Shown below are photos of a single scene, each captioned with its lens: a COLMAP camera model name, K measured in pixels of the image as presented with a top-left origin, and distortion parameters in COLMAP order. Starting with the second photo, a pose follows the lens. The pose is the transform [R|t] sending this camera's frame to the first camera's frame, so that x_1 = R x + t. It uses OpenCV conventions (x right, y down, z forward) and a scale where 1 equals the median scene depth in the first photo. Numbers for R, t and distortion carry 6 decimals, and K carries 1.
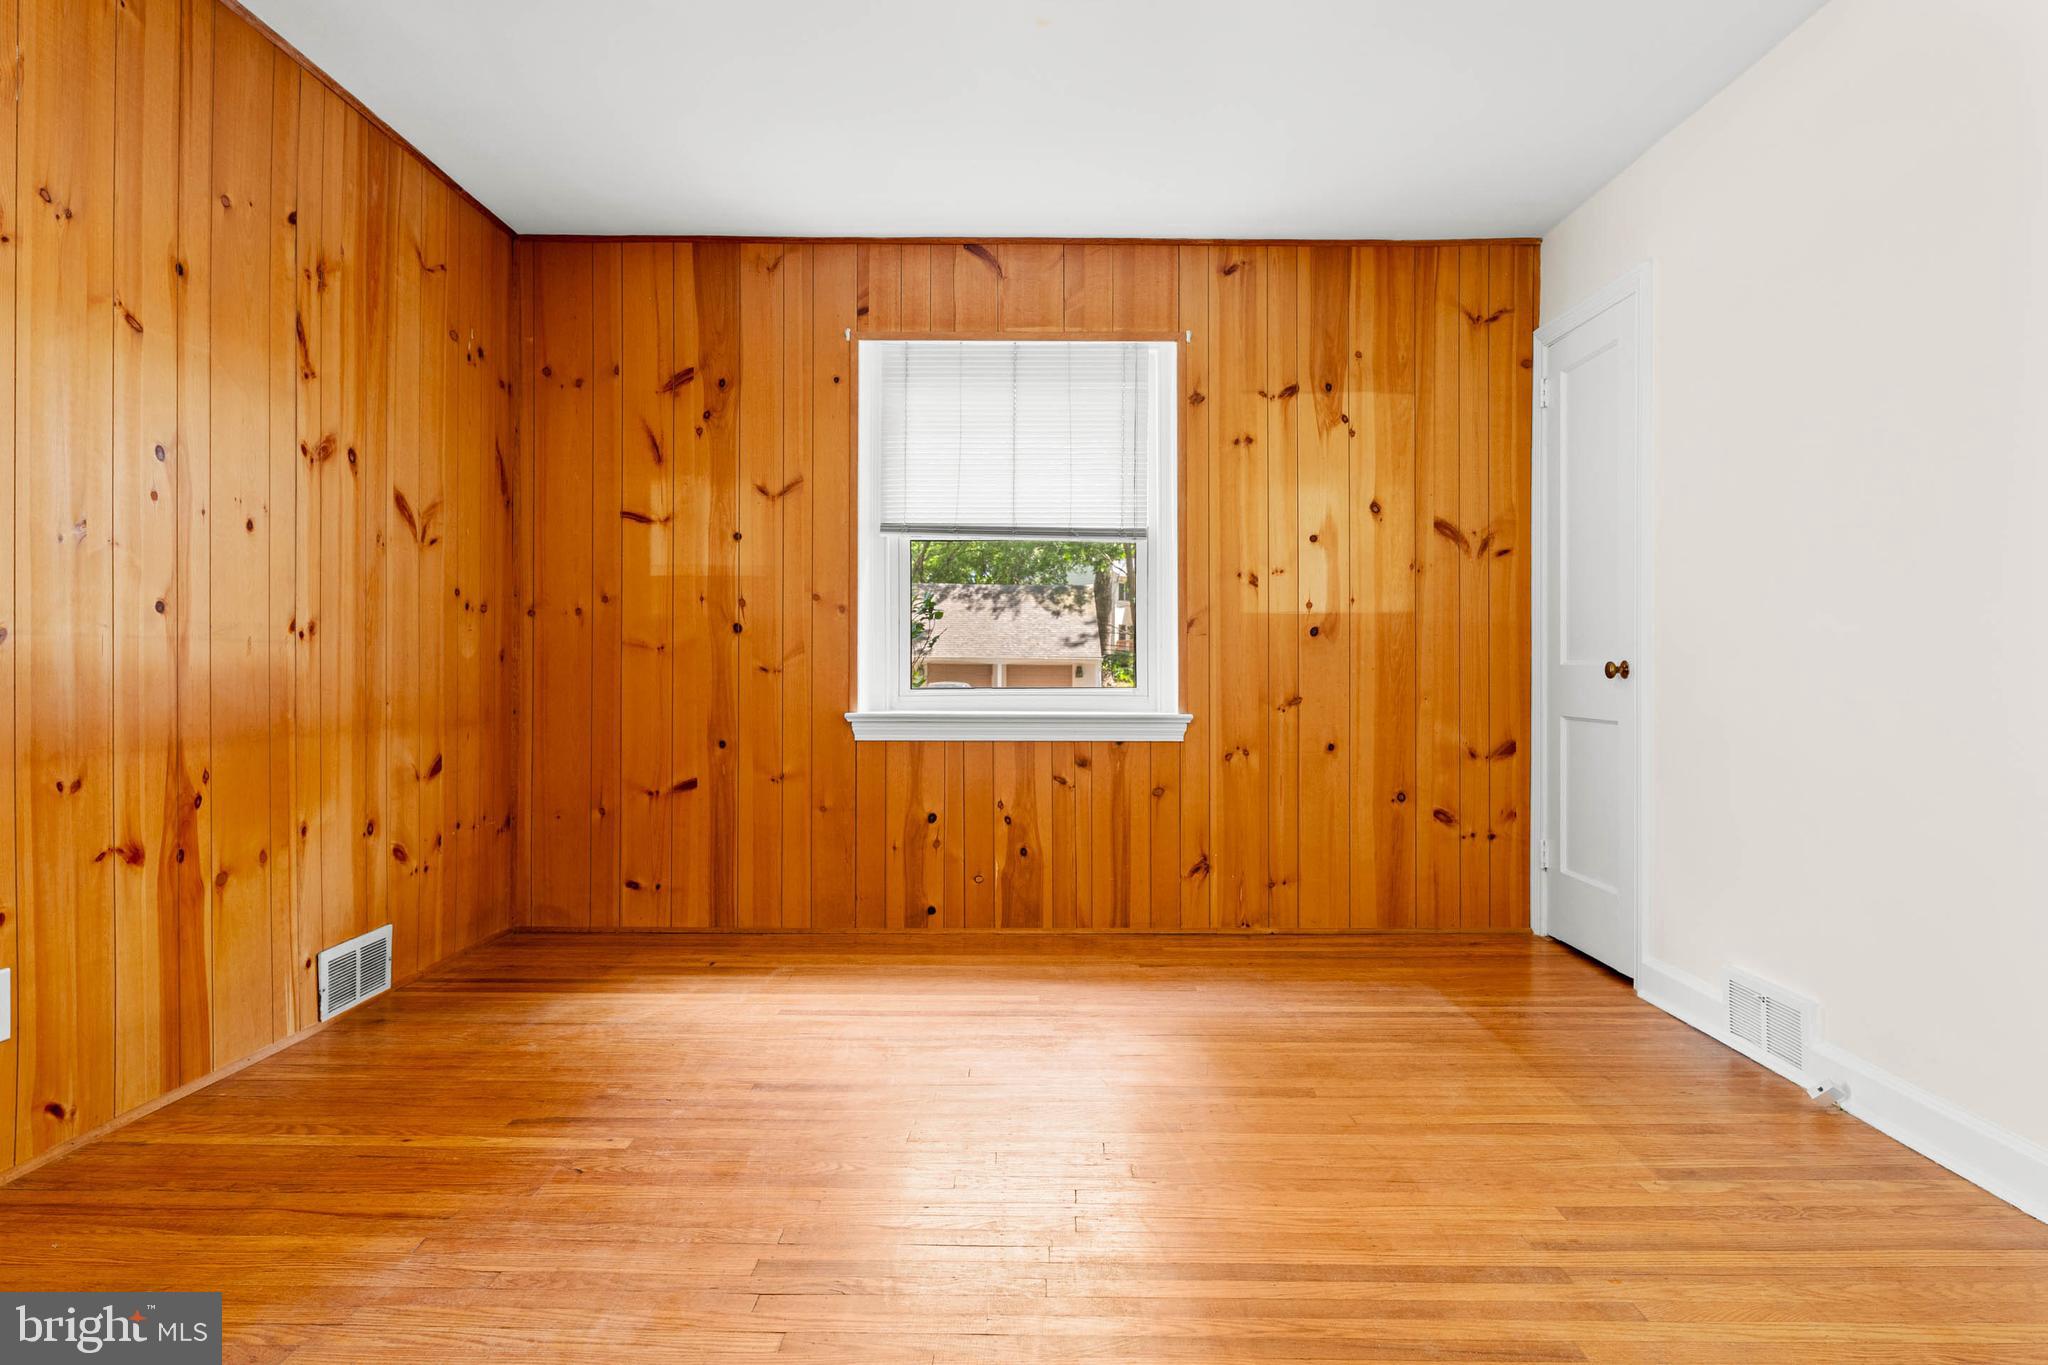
lens RADIAL K [[1199.3, 0, 1022.0], [0, 1199.3, 656.5], [0, 0, 1]] dist [0.000632, 0.000900]
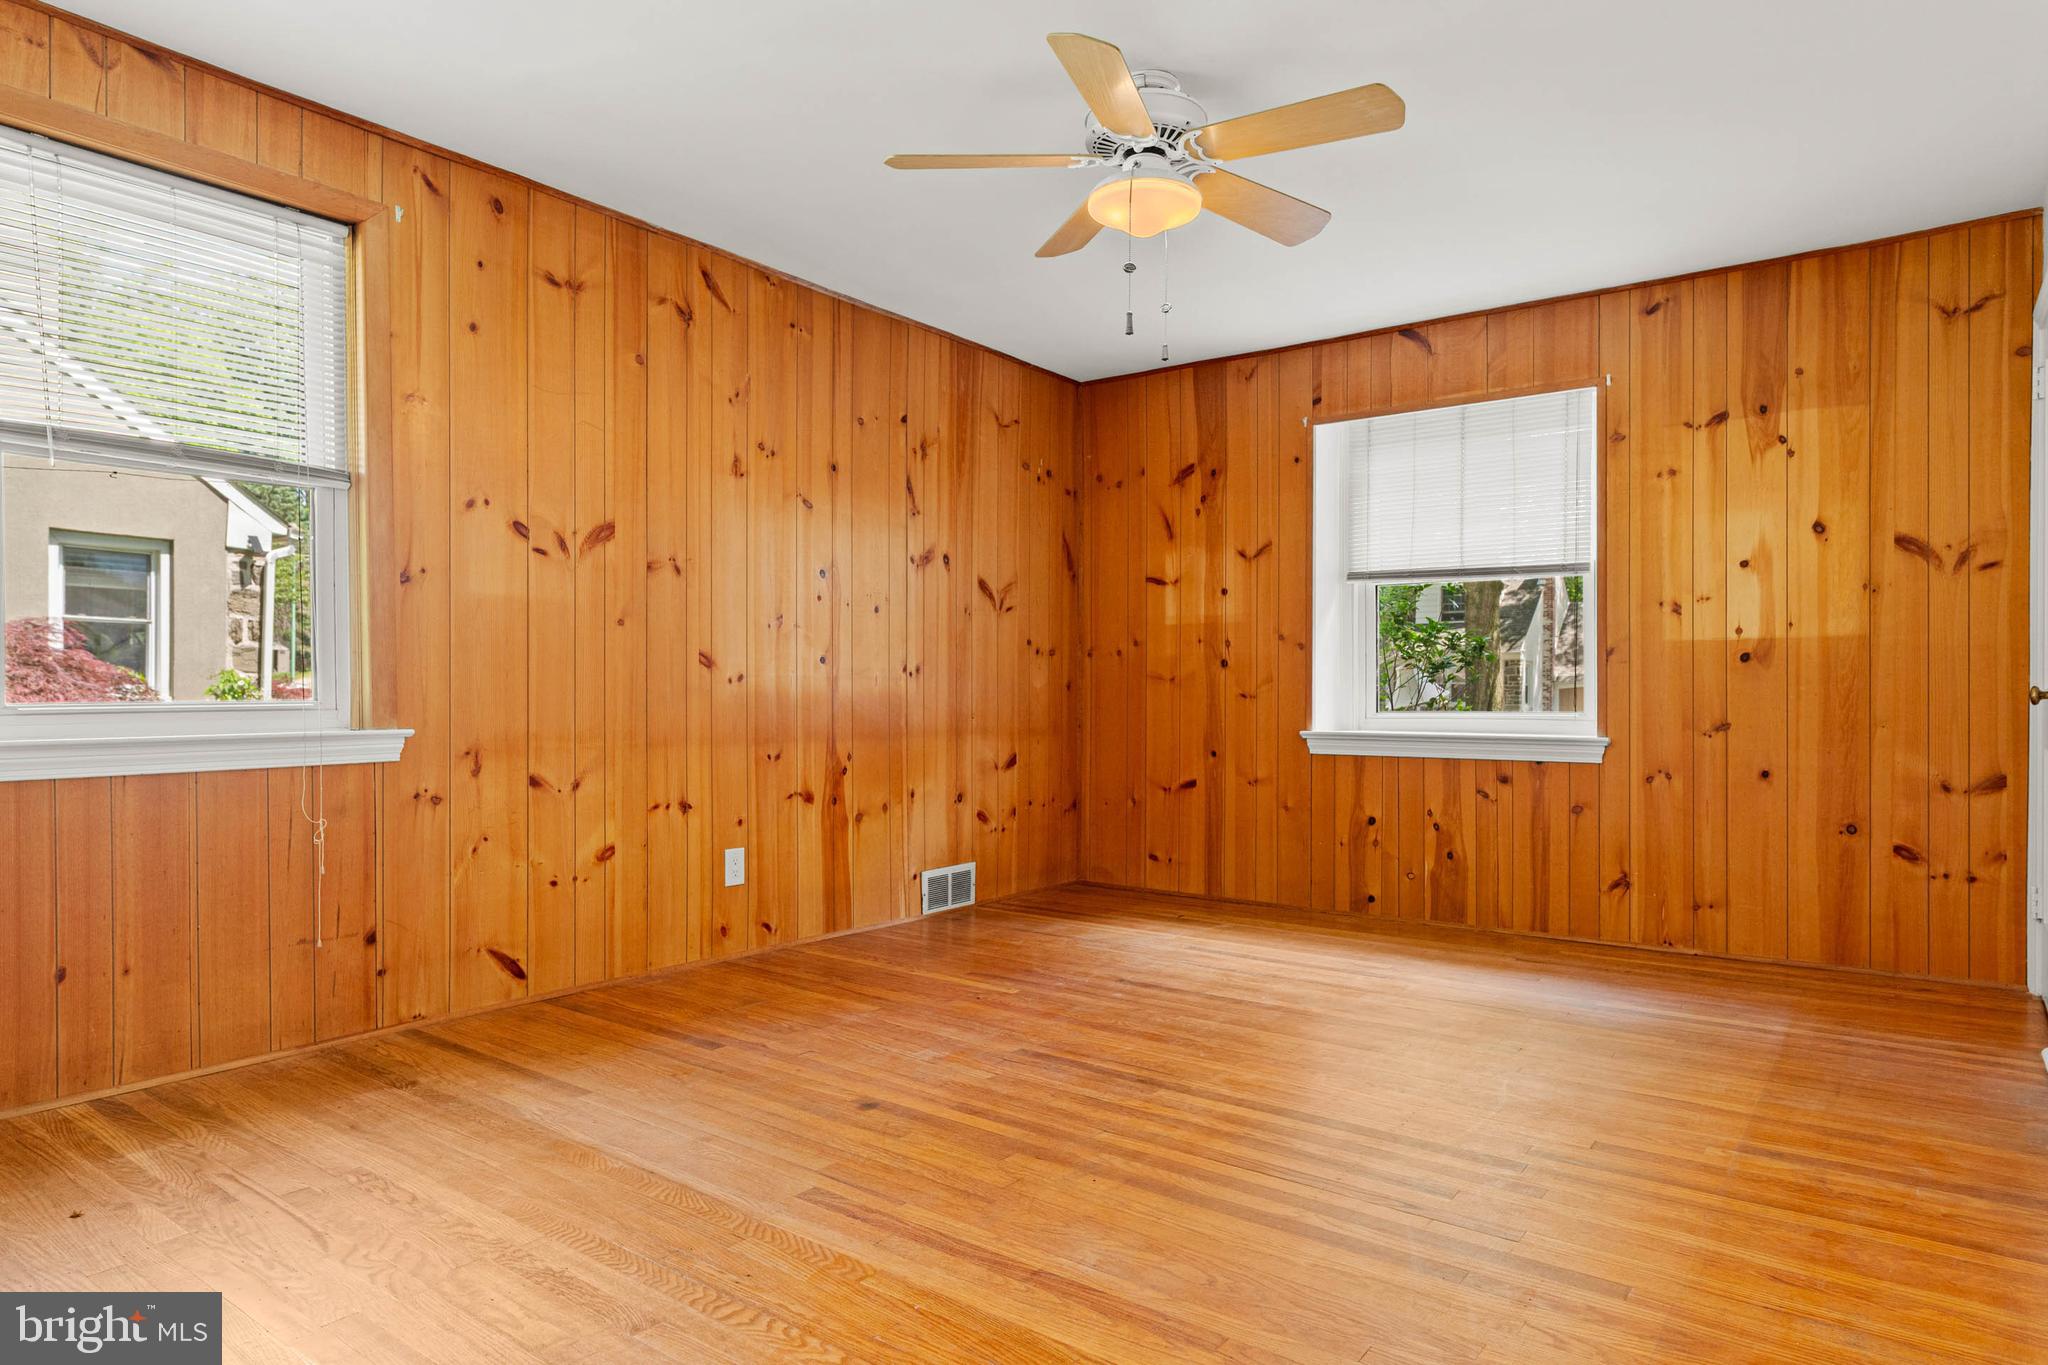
lens RADIAL K [[1181.7, 0, 1024.0], [0, 1181.7, 682.5], [0, 0, 1]] dist [0.002763, -0.000538]
pose [[0.807241, -0.006919, -0.590181, 0.339875], [0.006111, 0.999976, -0.003364, -0.000256], [0.590190, -0.000891, 0.807264, -0.146227]]
